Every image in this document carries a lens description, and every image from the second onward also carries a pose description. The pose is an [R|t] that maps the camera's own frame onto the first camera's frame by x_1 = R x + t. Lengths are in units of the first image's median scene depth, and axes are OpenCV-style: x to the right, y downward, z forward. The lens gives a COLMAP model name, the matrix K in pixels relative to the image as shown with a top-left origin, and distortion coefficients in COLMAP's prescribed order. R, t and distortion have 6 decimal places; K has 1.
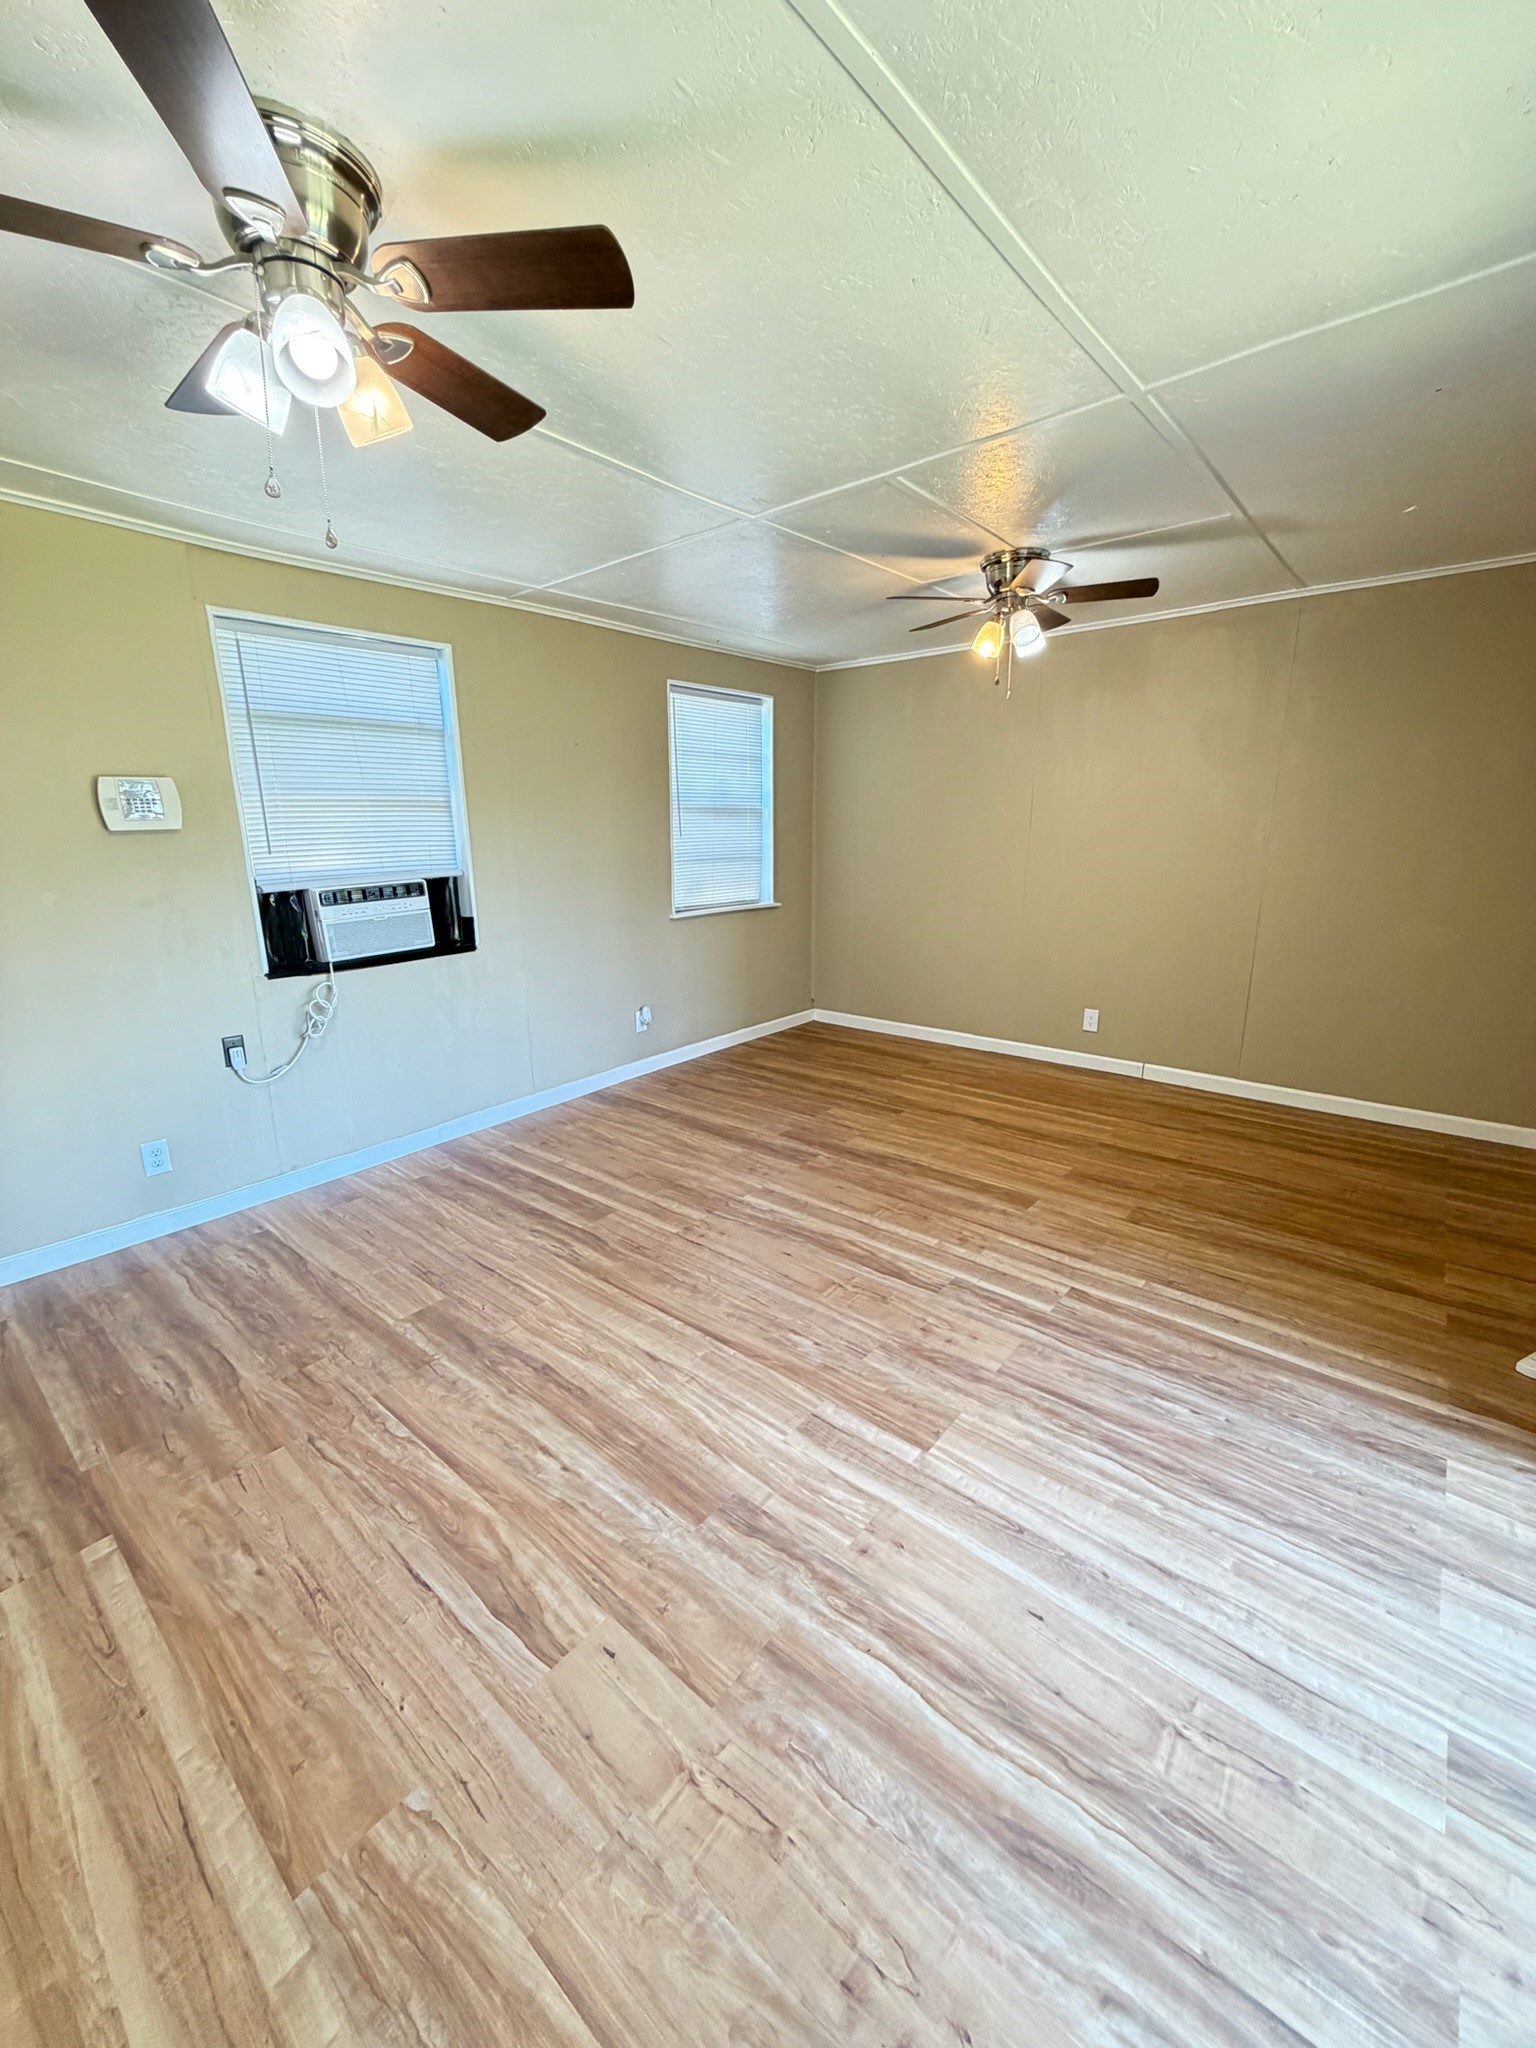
lens RADIAL K [[820.5, 0, 766.9], [0, 820.5, 1021.9], [0, 0, 1]] dist [-0.002091, -0.000814]
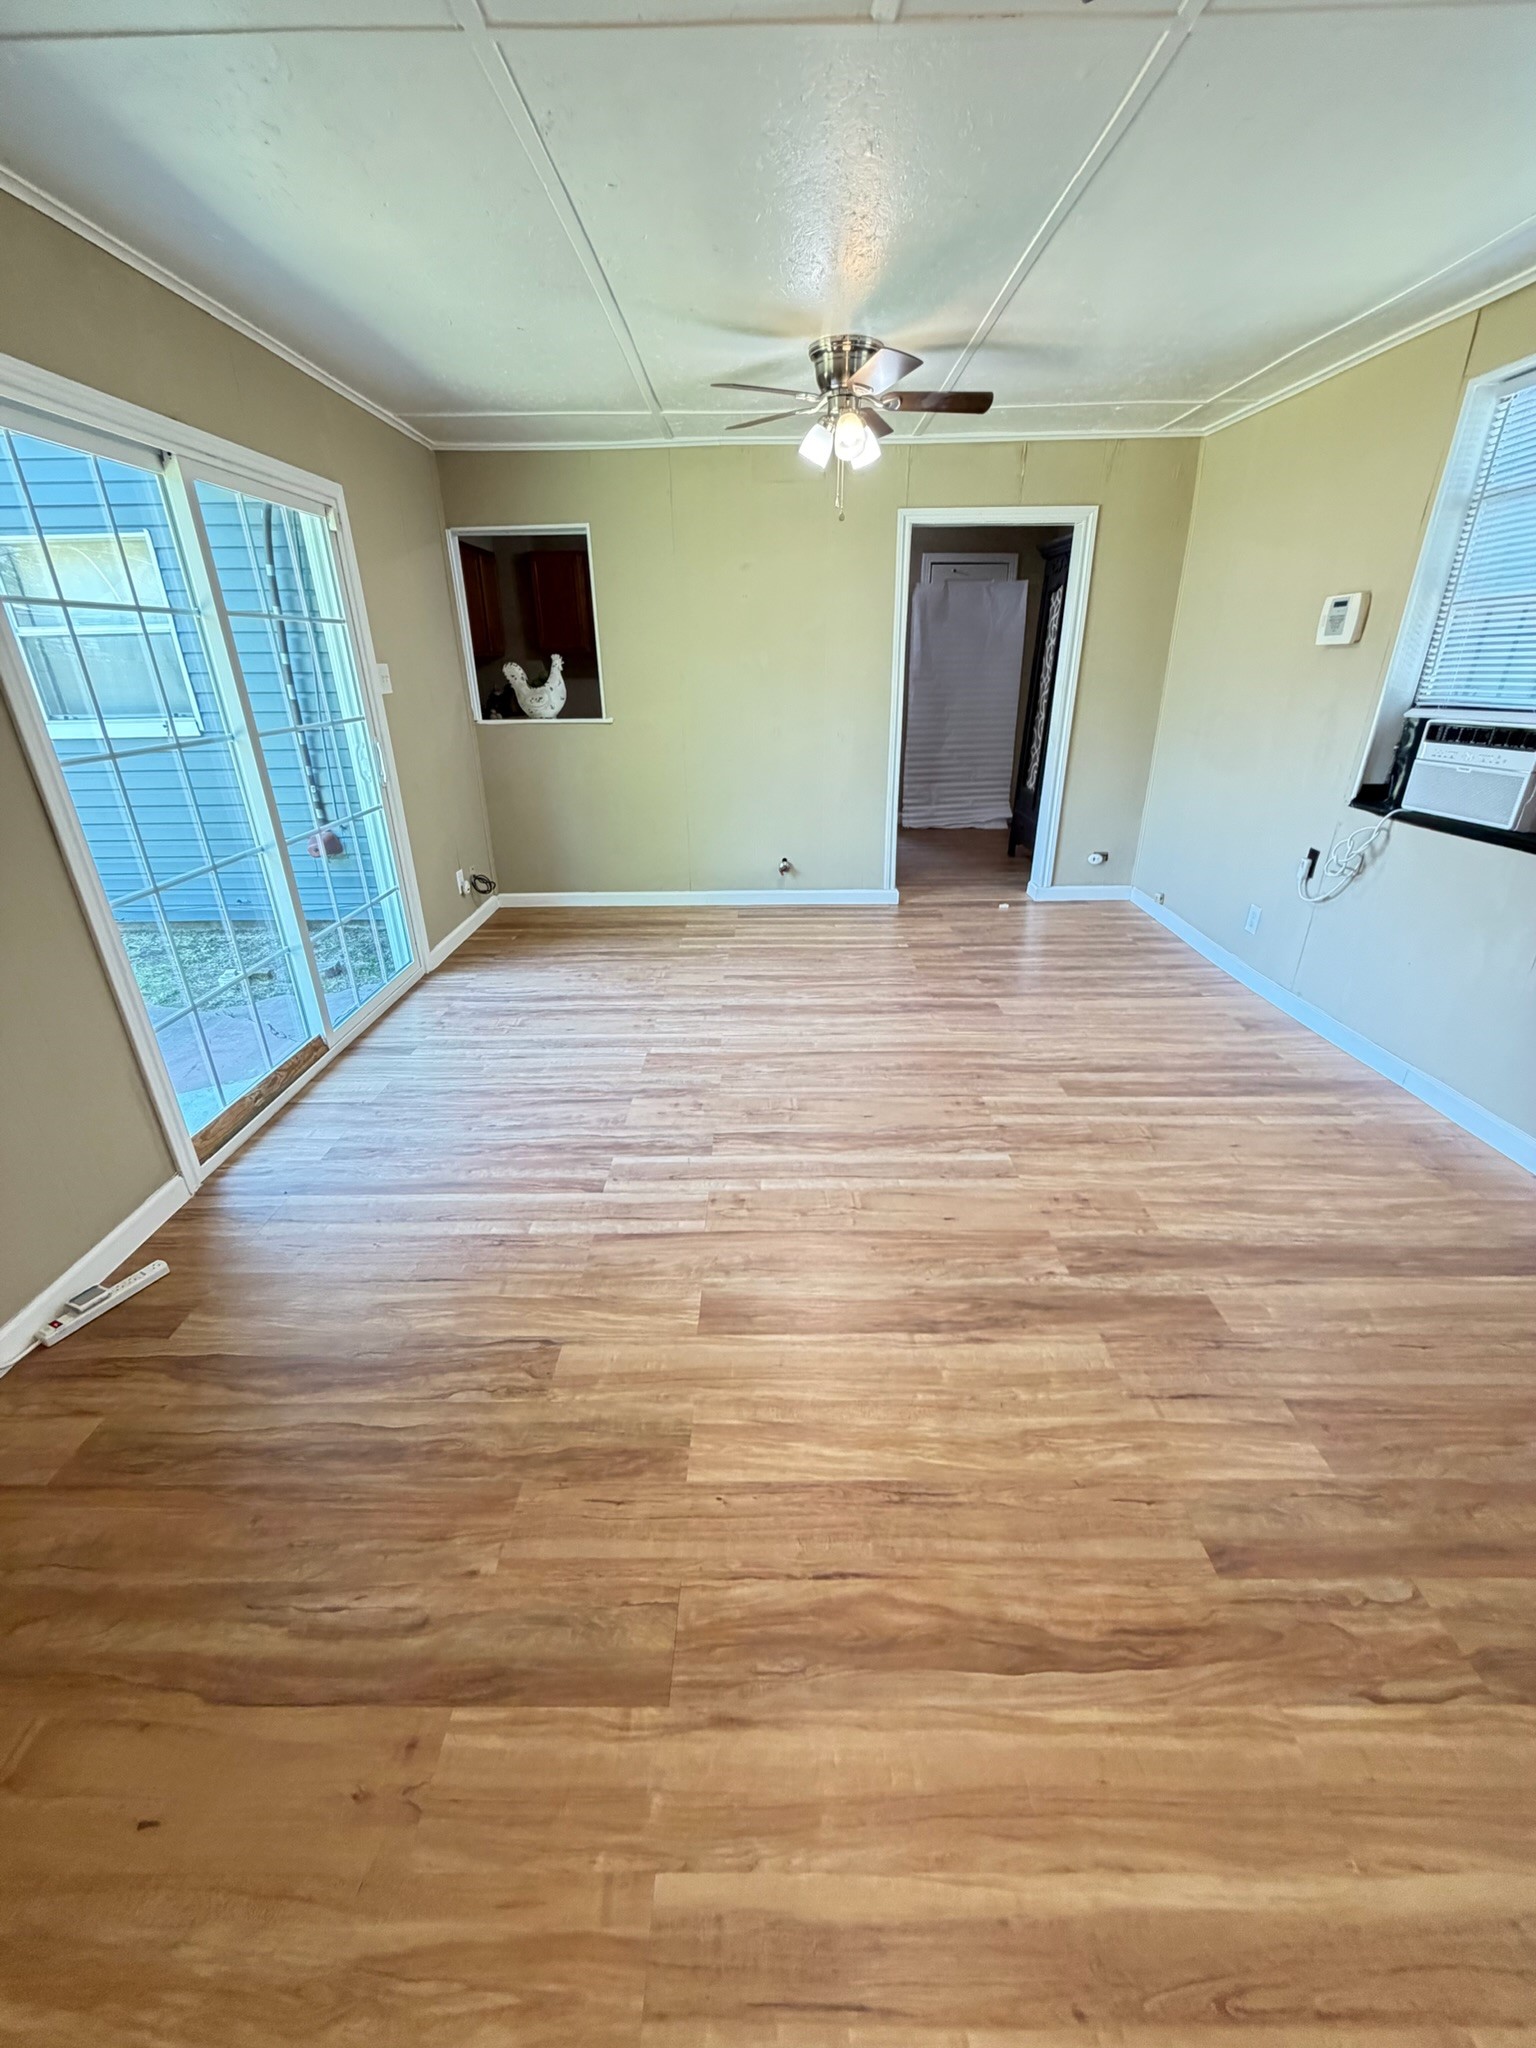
lens RADIAL K [[820.5, 0, 767.3], [0, 820.5, 1022.5], [0, 0, 1]] dist [-0.002091, -0.000814]
pose [[-0.769963, 0.283617, -0.571593, 0.672098], [-0.126003, 0.810570, 0.571927, -0.371343], [0.625524, 0.512385, -0.588372, 1.492007]]
